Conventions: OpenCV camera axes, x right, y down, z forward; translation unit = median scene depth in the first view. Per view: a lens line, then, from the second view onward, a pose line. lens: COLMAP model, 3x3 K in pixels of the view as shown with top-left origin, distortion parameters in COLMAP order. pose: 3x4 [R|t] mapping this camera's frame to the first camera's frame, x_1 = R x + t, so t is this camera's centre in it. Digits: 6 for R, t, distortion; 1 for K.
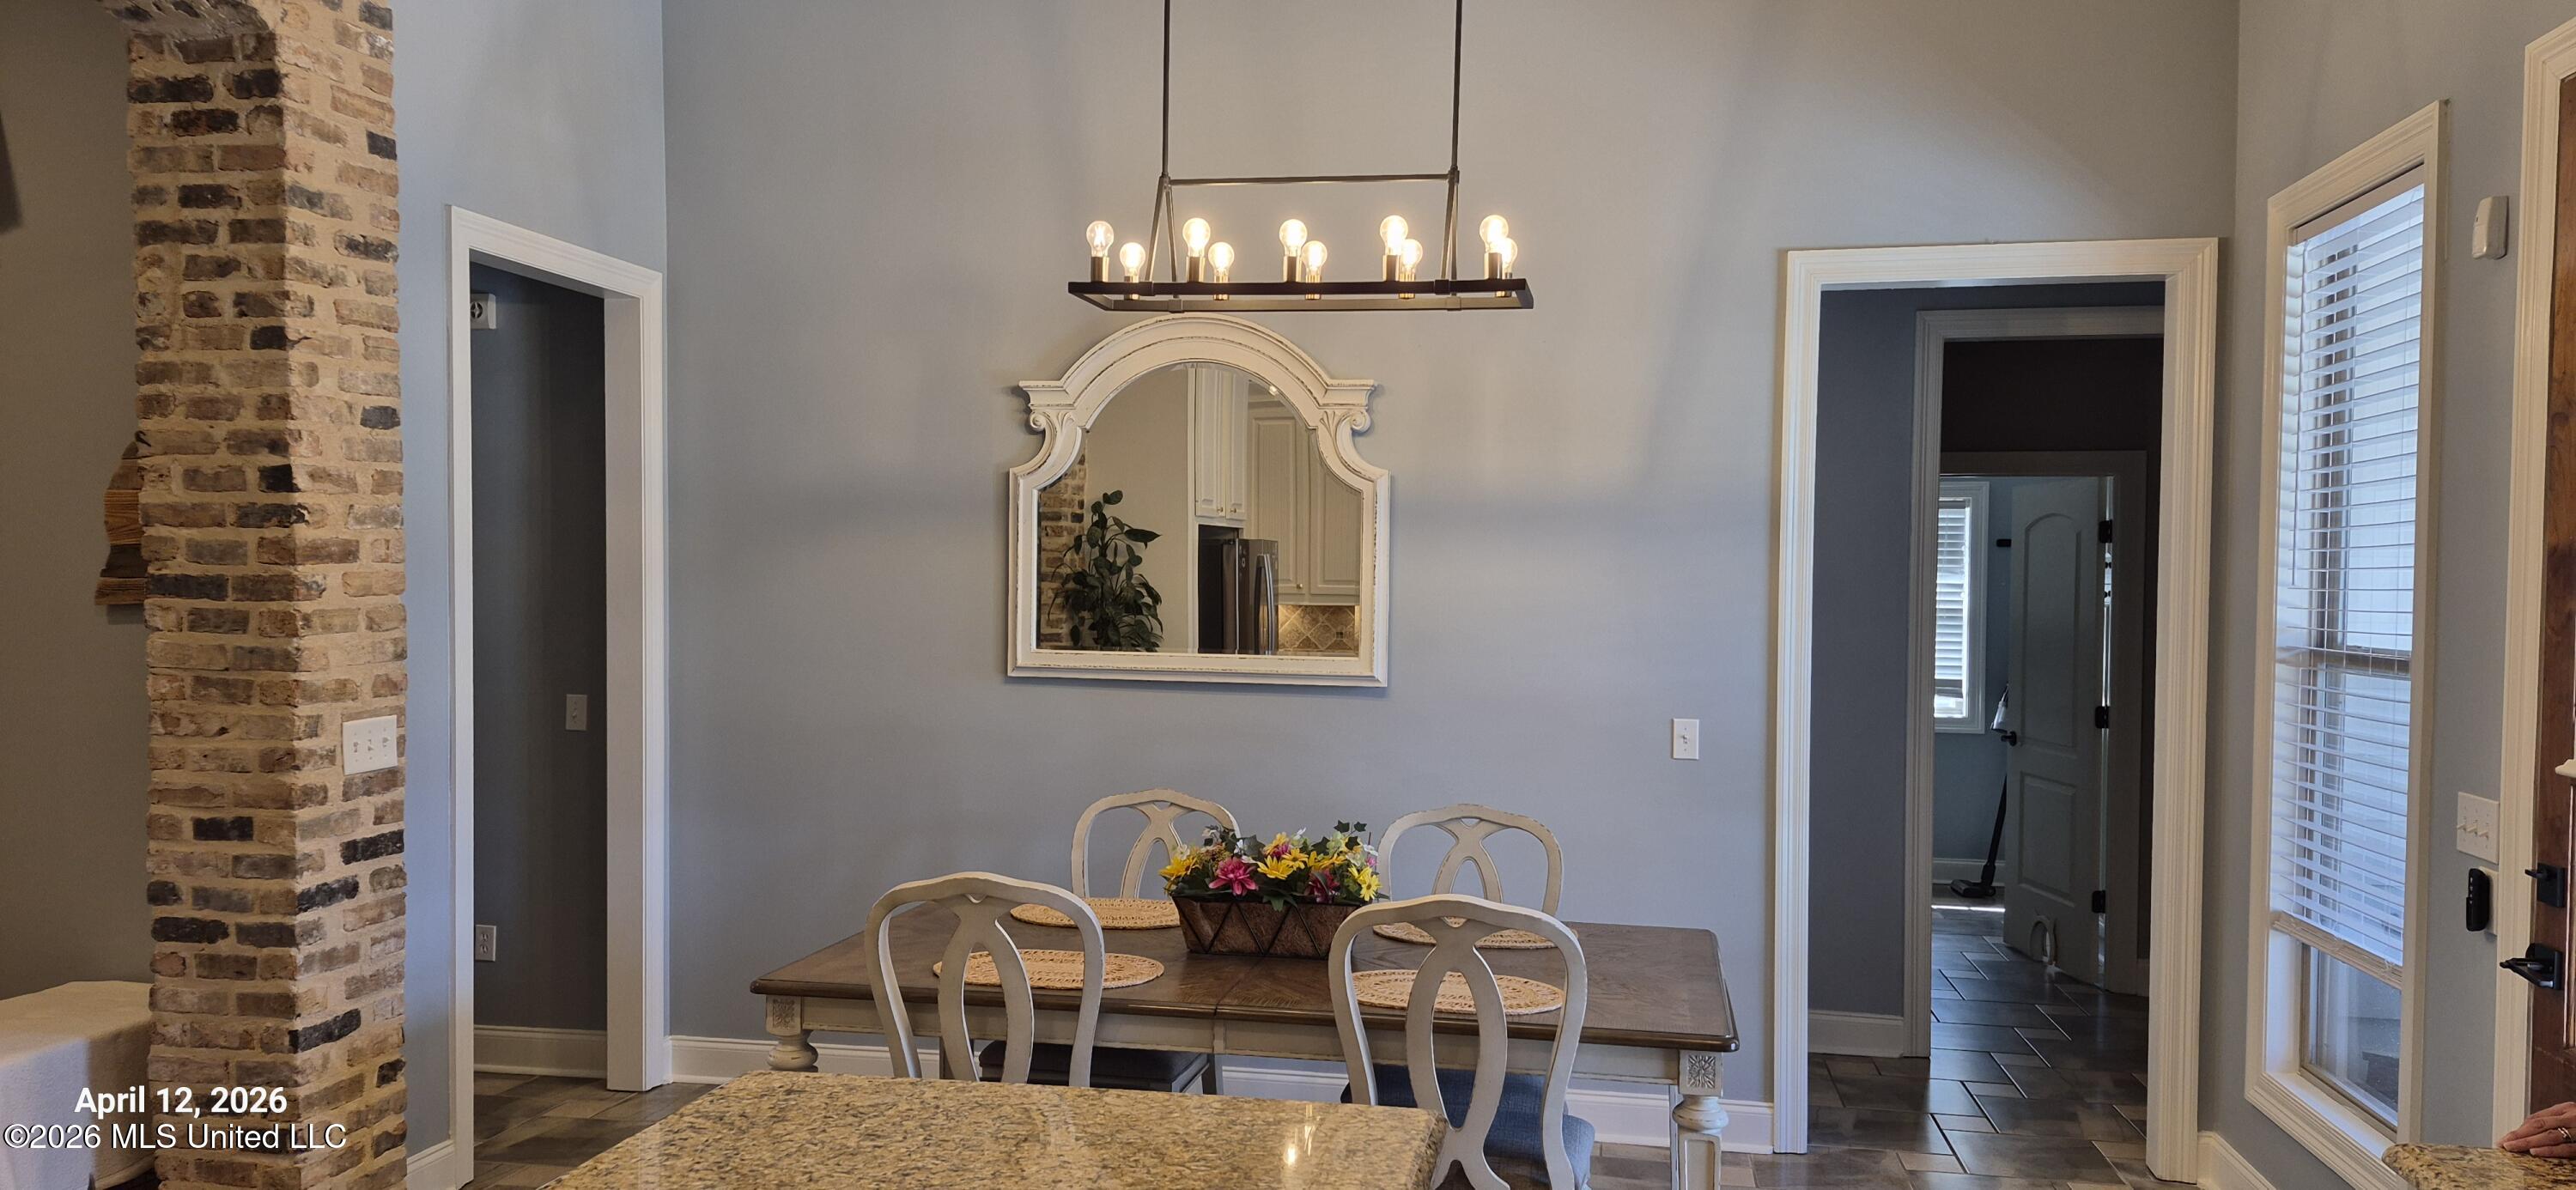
lens RADIAL K [[1771.6, 0, 1298.7], [0, 1771.6, 607.5], [0, 0, 1]] dist [0.138453, -0.184504]
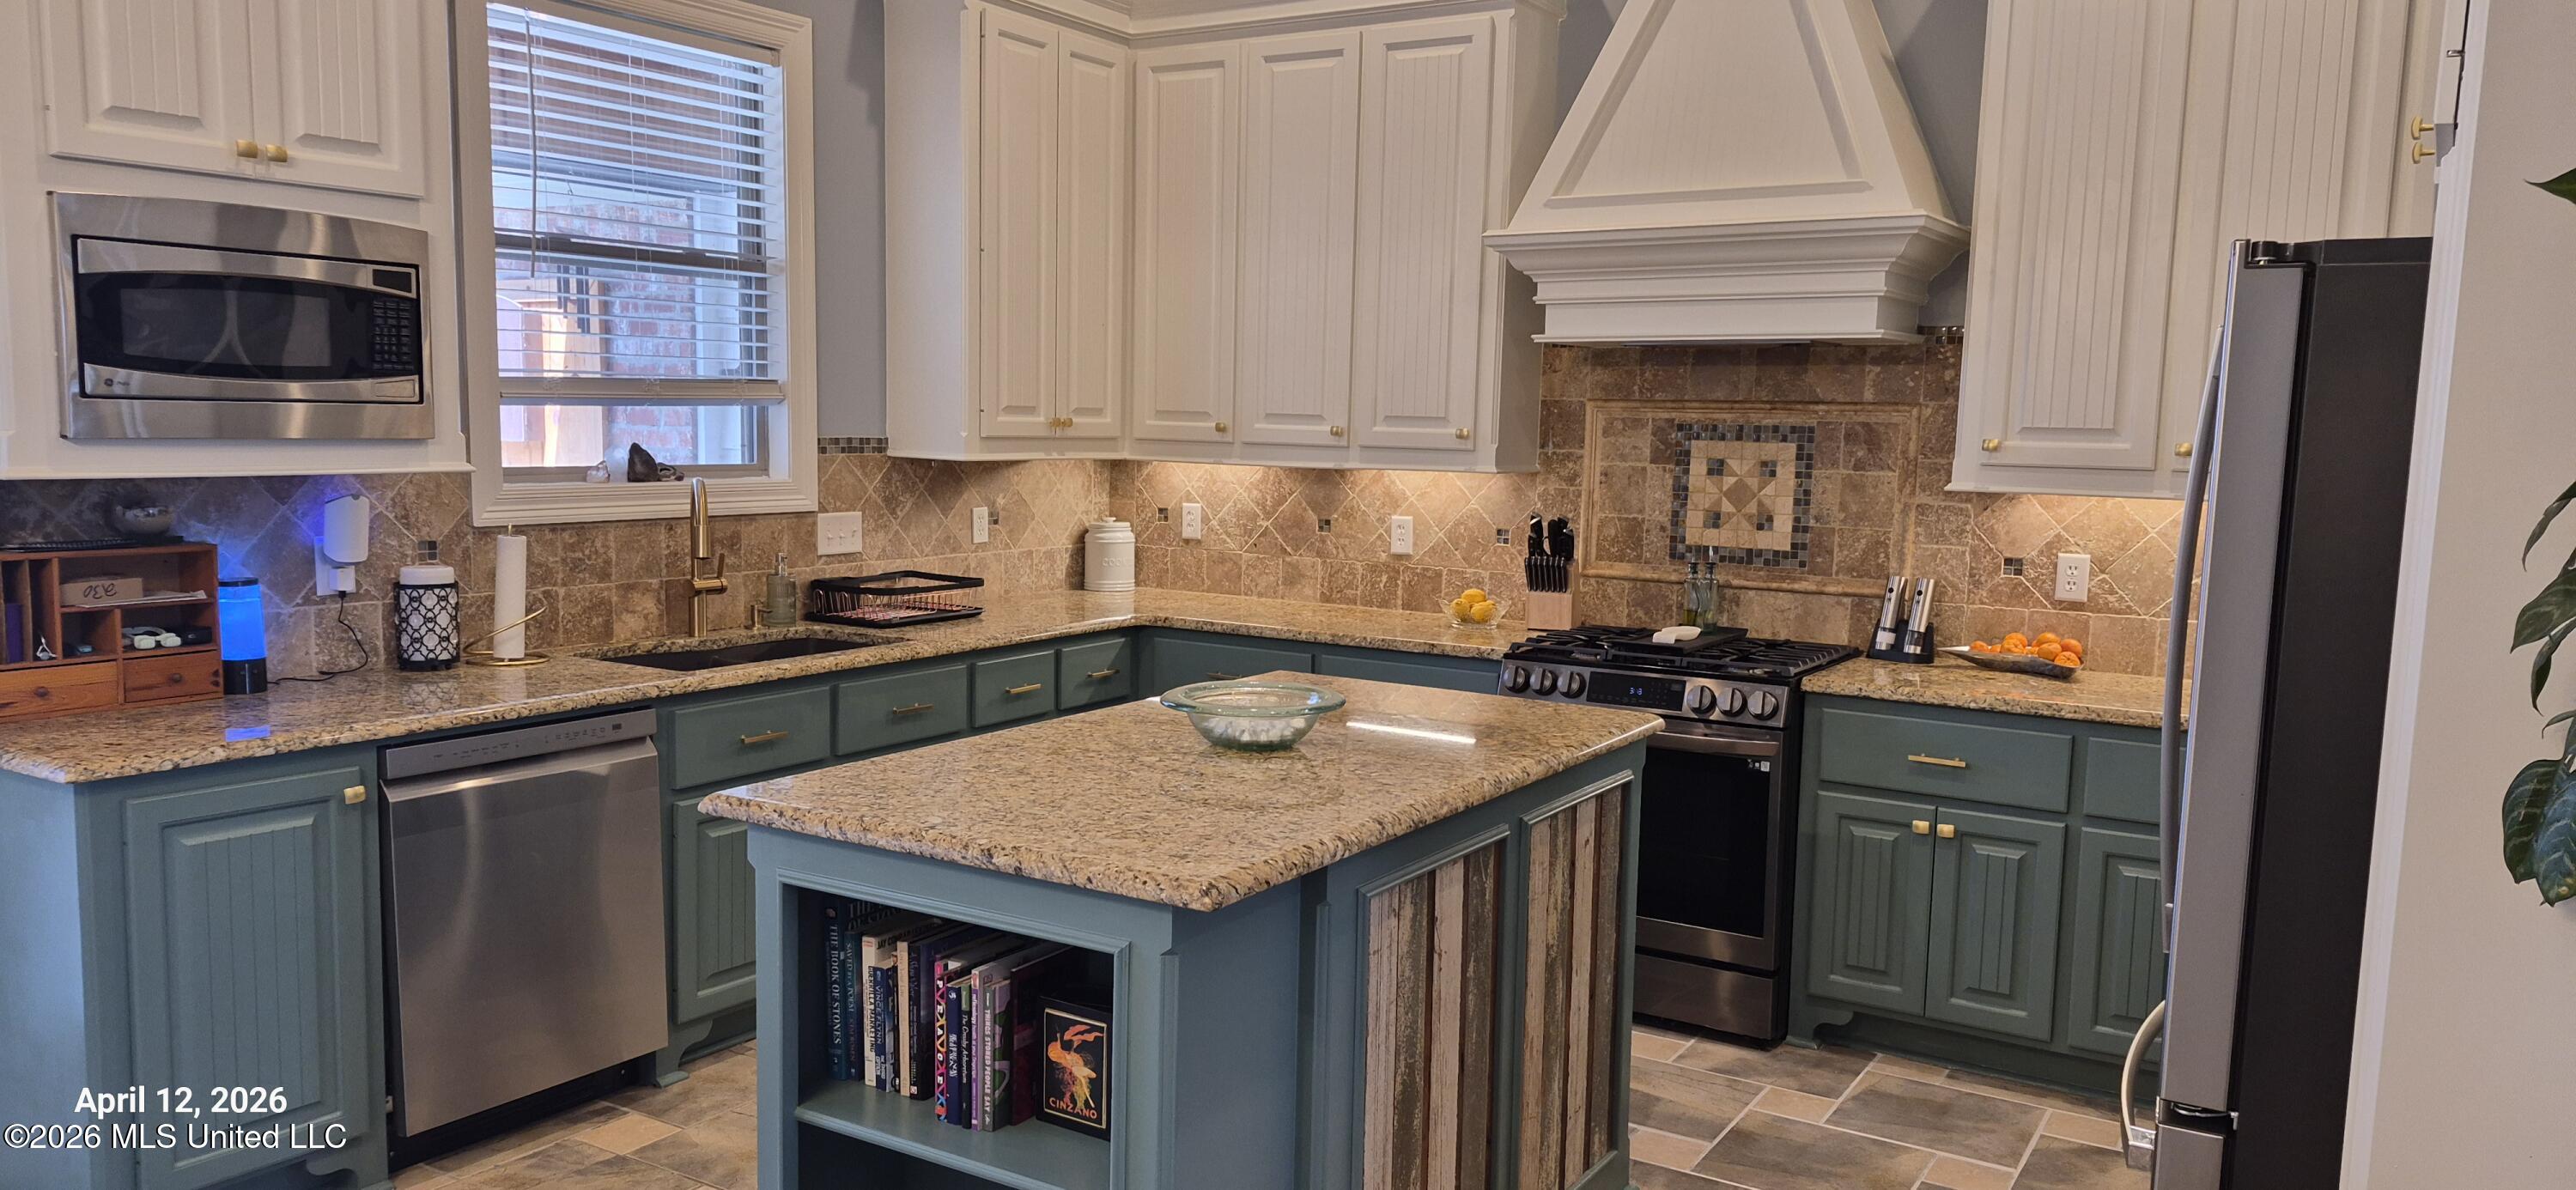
lens RADIAL K [[1771.6, 0, 1298.7], [0, 1771.6, 607.5], [0, 0, 1]] dist [0.138453, -0.184504]
pose [[-0.930281, -0.074802, 0.359141, -0.731866], [-0.026705, 0.990202, 0.137066, -0.024943], [-0.365875, 0.117919, -0.923163, 1.979511]]
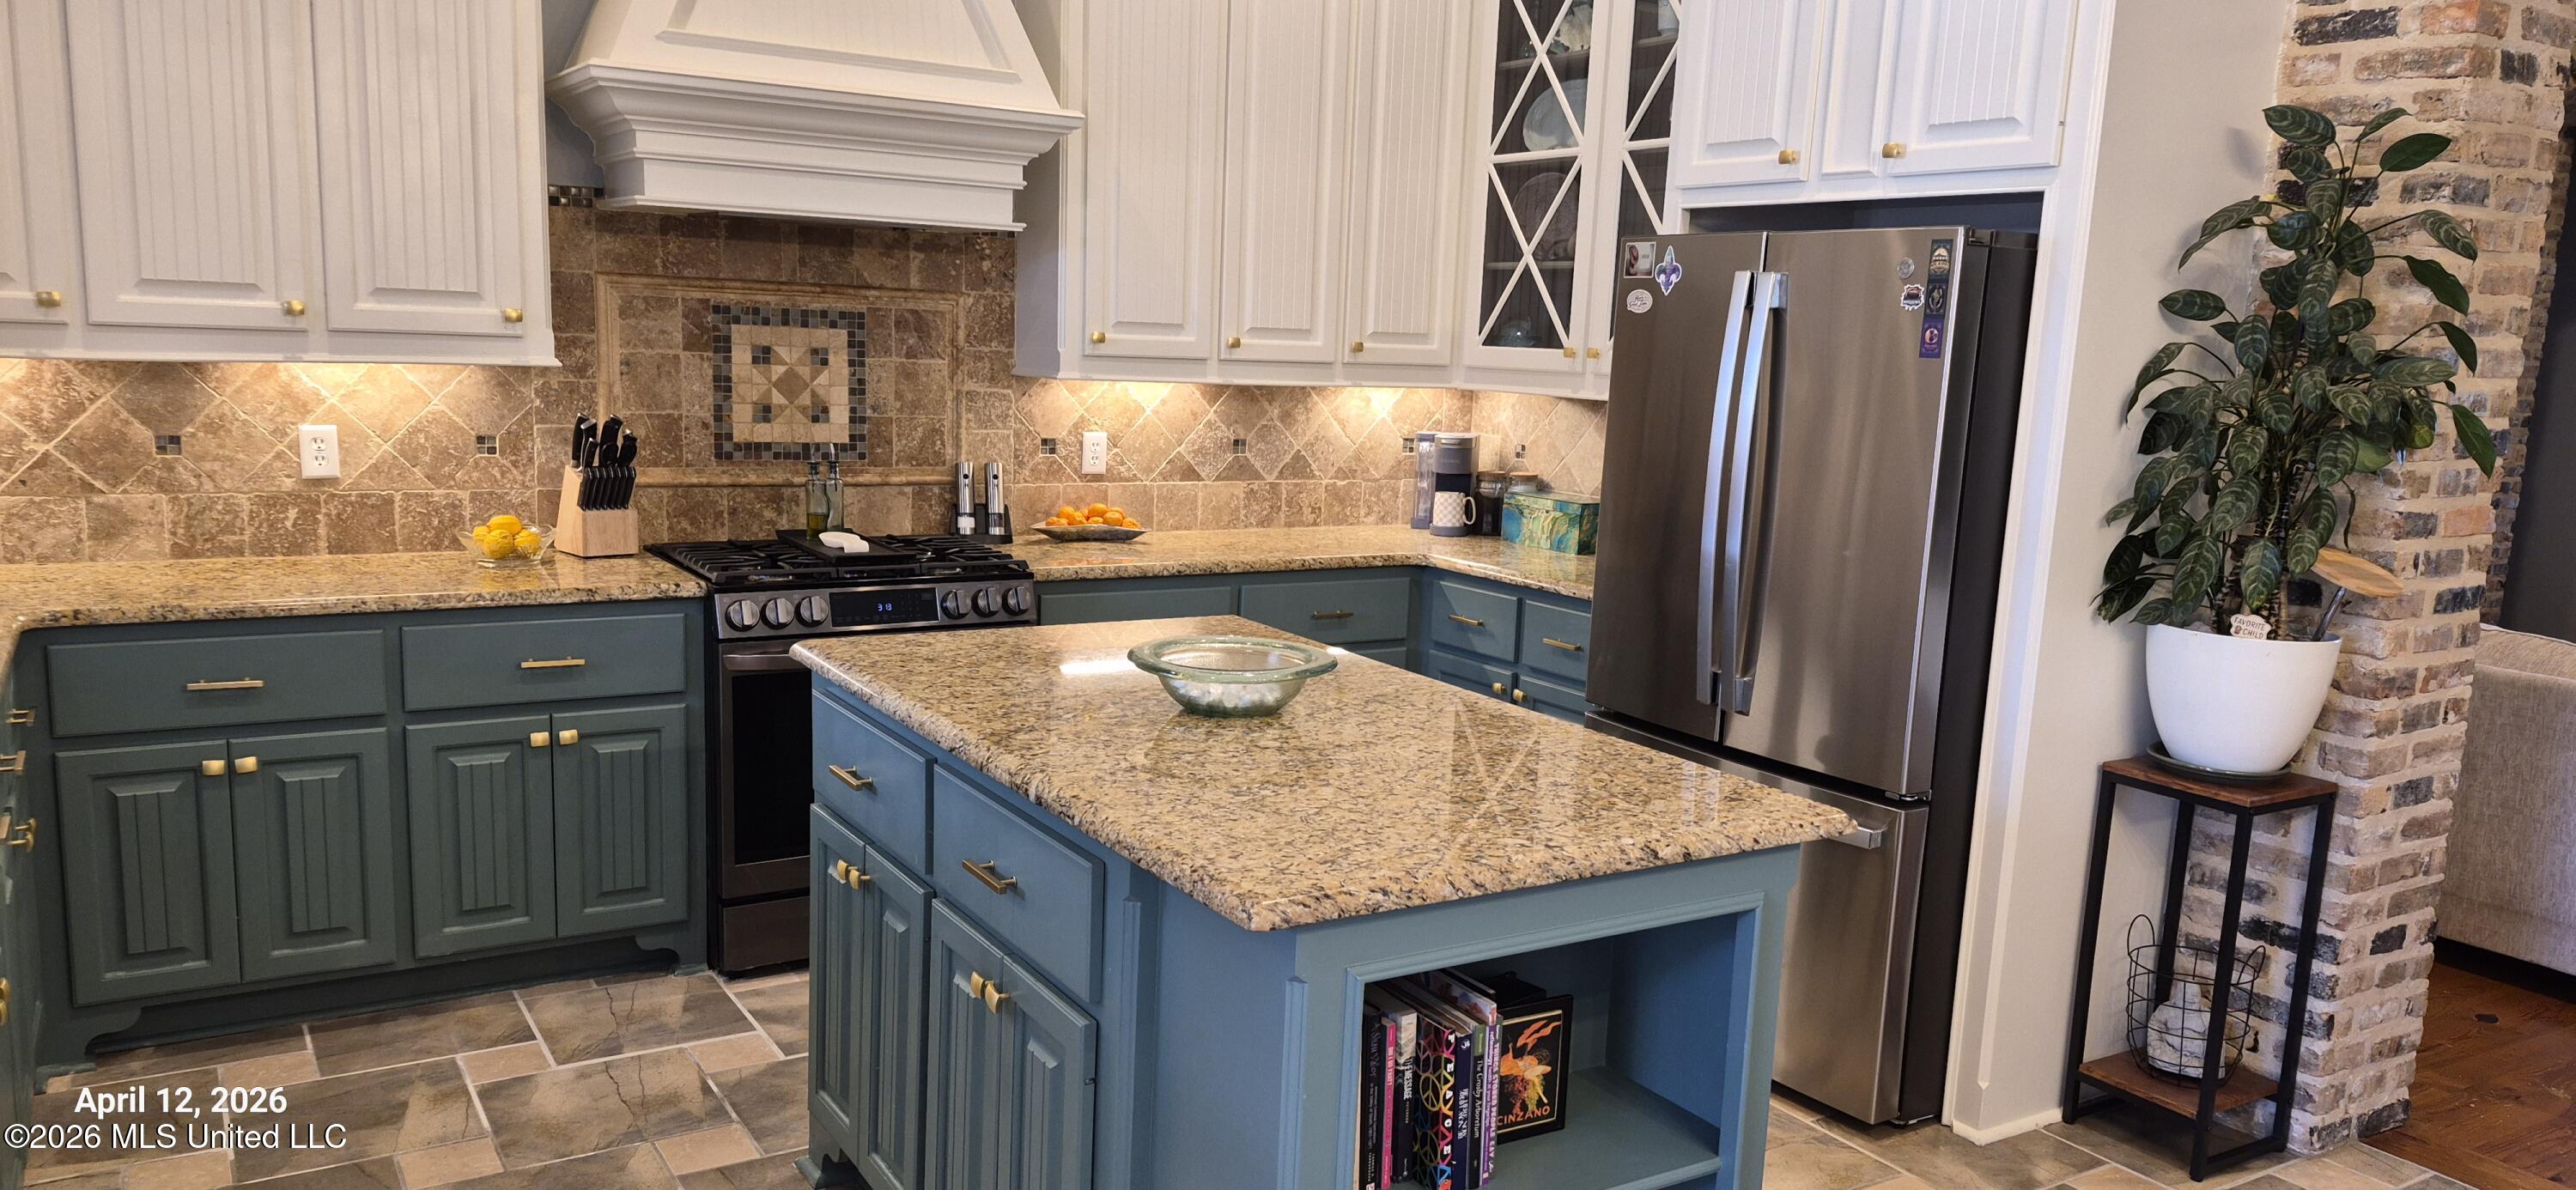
lens RADIAL K [[1773.0, 0, 1291.1], [0, 1773.0, 633.6], [0, 0, 1]] dist [0.085152, -0.113679]
pose [[-0.738420, 0.072012, -0.670485, 0.624996], [-0.066717, 0.981602, 0.178904, 0.002515], [0.671032, 0.176839, -0.720030, 1.603085]]
